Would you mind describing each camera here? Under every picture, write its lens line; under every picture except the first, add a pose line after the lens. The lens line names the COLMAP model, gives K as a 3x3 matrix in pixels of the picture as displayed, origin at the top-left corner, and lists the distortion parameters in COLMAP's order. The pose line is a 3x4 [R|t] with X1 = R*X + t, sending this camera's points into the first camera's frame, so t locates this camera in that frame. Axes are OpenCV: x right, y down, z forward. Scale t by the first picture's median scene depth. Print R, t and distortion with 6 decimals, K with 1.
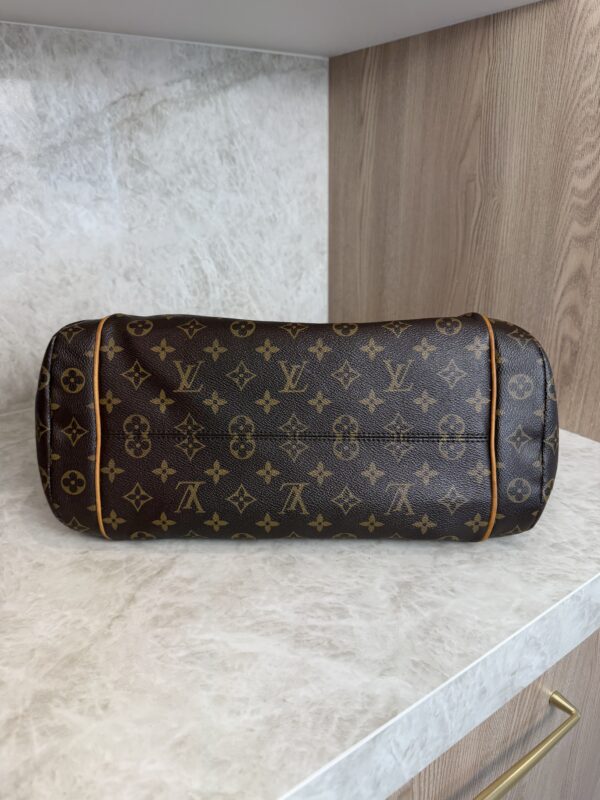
lens RADIAL K [[581.4, 0, 292.7], [0, 581.4, 407.8], [0, 0, 1]] dist [-0.005307, -0.017477]
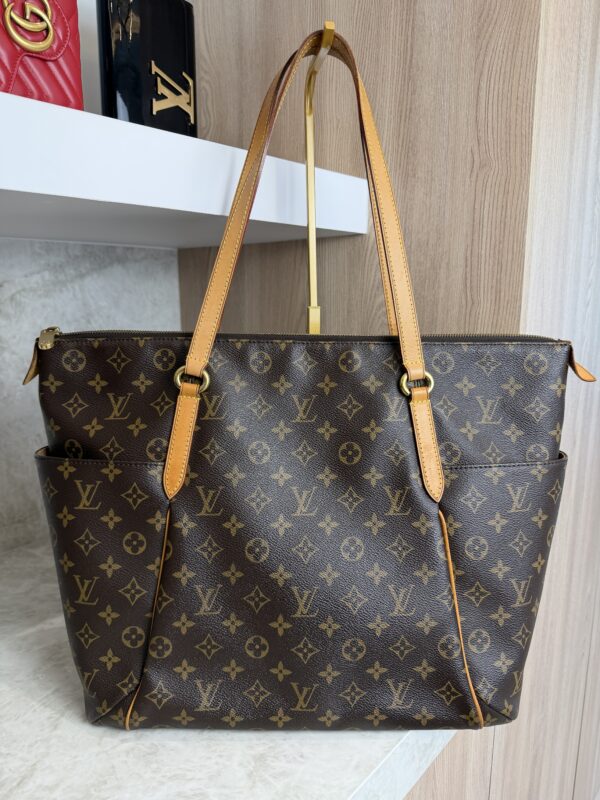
lens RADIAL K [[581.4, 0, 302.1], [0, 581.4, 404.0], [0, 0, 1]] dist [-0.005307, -0.017477]
pose [[0.968933, -0.029281, 0.245585, 0.013450], [0.074473, 0.981423, -0.176812, -0.103971], [-0.235846, 0.189608, 0.953114, -0.131982]]
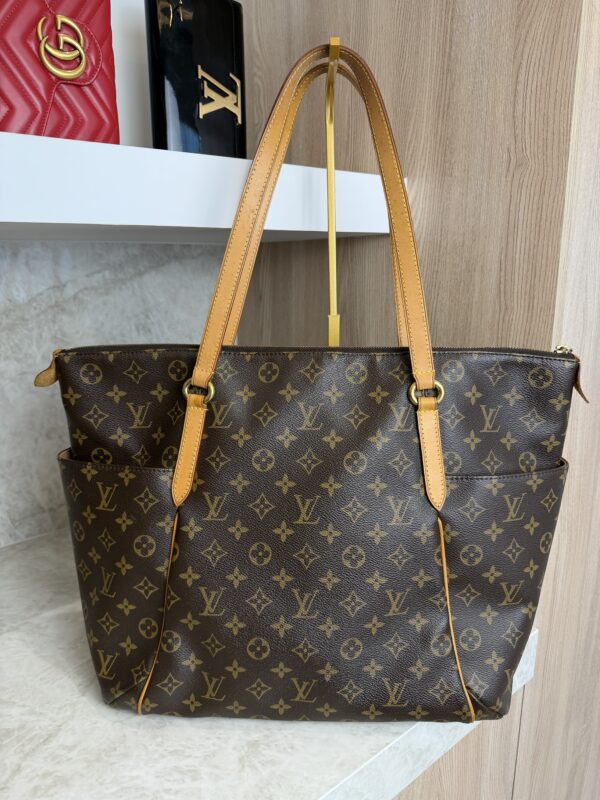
lens RADIAL K [[581.4, 0, 301.6], [0, 581.4, 406.6], [0, 0, 1]] dist [-0.005307, -0.017477]
pose [[0.996887, -0.010594, 0.078131, 0.137784], [0.020791, 0.991180, -0.130883, -0.151110], [-0.076056, 0.132100, 0.988314, -0.186187]]
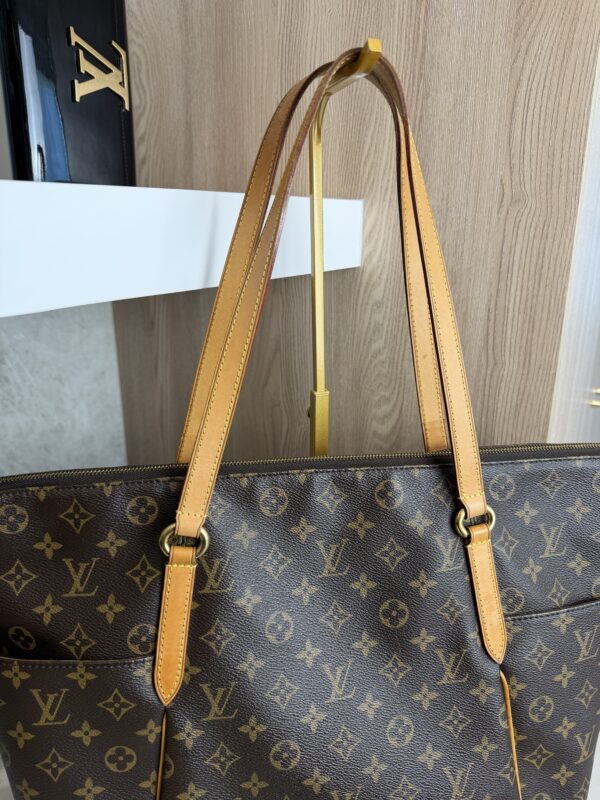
lens RADIAL K [[581.4, 0, 302.7], [0, 581.4, 401.1], [0, 0, 1]] dist [-0.005307, -0.017477]
pose [[0.919699, -0.094682, 0.381036, -0.035118], [0.124369, 0.990766, -0.053995, -0.371463], [-0.372405, 0.097048, 0.922982, 0.055542]]
